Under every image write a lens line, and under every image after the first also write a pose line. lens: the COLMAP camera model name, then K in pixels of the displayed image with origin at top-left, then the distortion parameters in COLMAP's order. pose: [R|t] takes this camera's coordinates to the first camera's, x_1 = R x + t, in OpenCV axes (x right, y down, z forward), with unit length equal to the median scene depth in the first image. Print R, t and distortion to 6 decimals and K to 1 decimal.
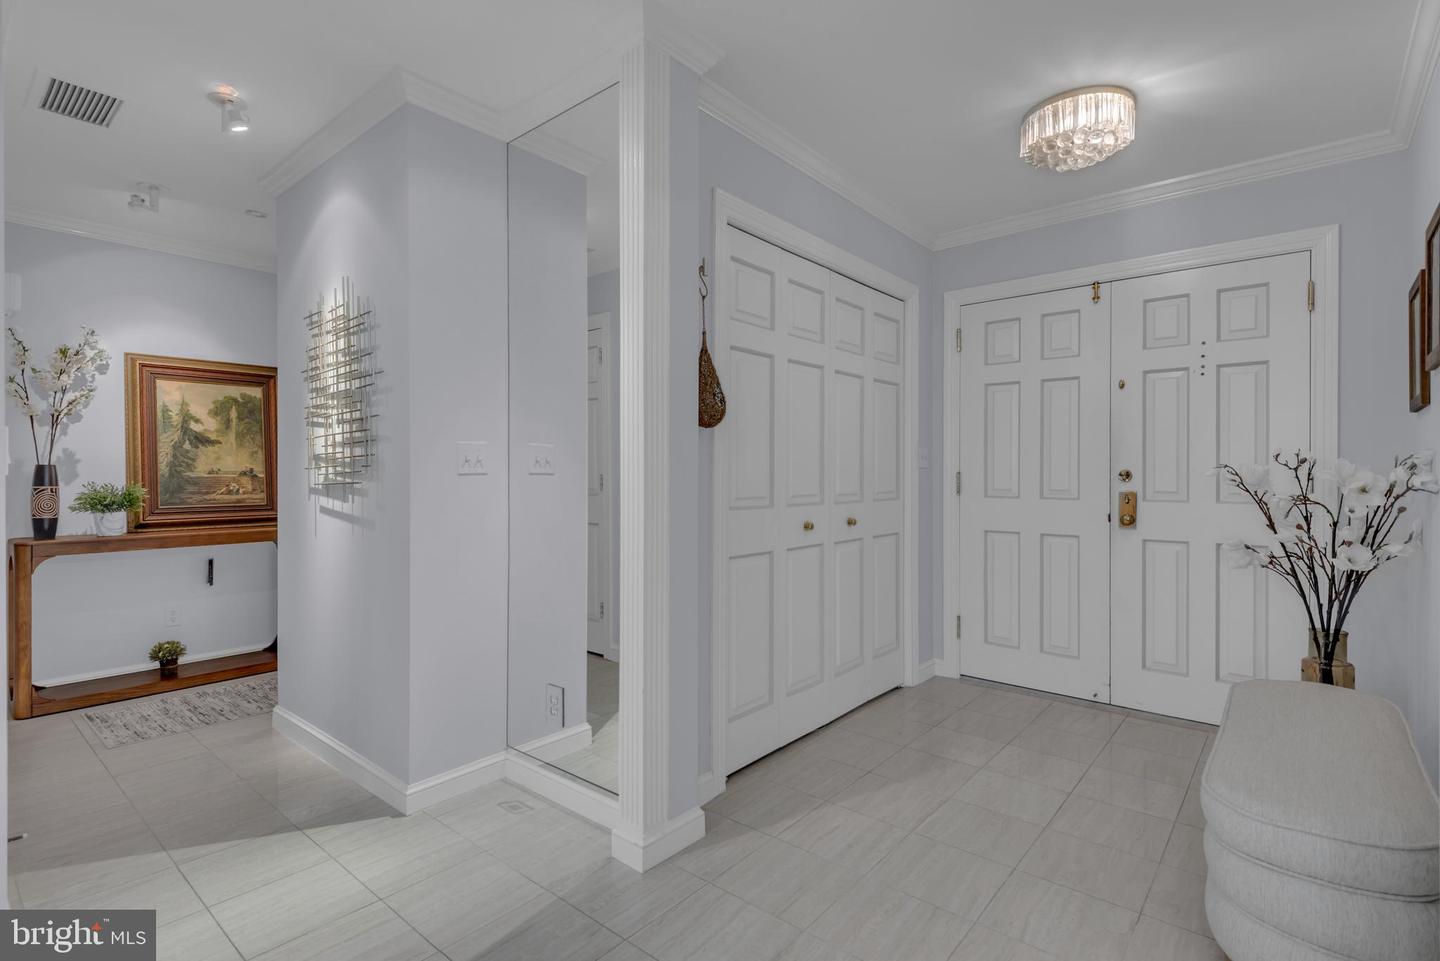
lens RADIAL K [[686.0, 0, 720.0], [0, 686.0, 480.5], [0, 0, 1]] dist [0.003146, -0.000874]
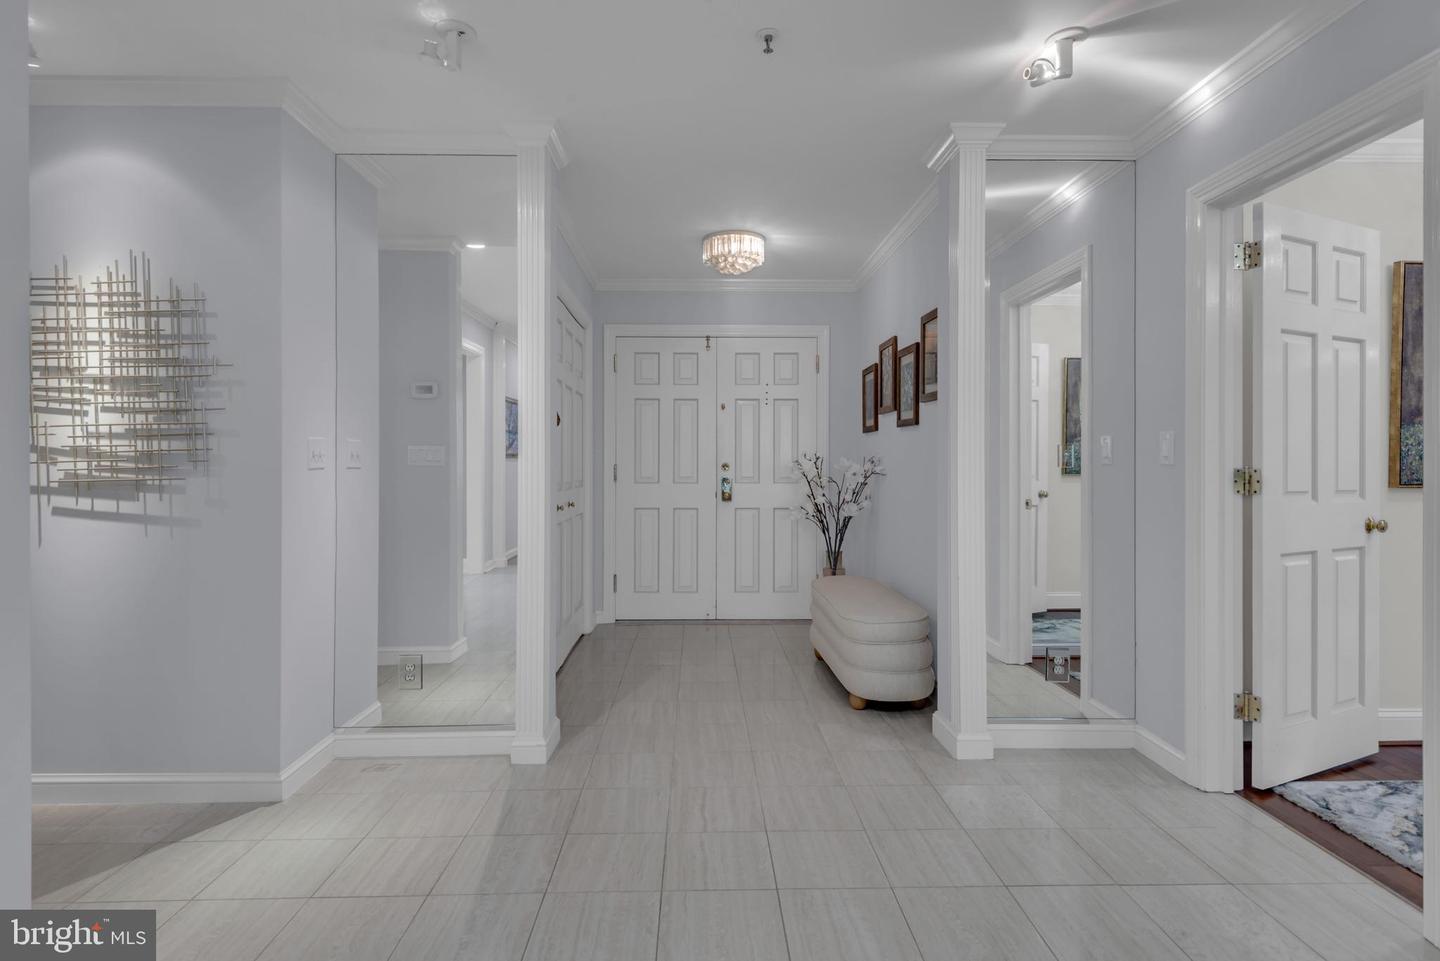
lens RADIAL K [[705.3, 0, 718.9], [0, 705.3, 472.6], [0, 0, 1]] dist [-0.000144, -0.000488]
pose [[0.746512, -0.010269, 0.665293, -0.558308], [0.008420, 0.999947, 0.005986, -0.004250], [-0.665319, 0.001134, 0.746559, -0.187026]]
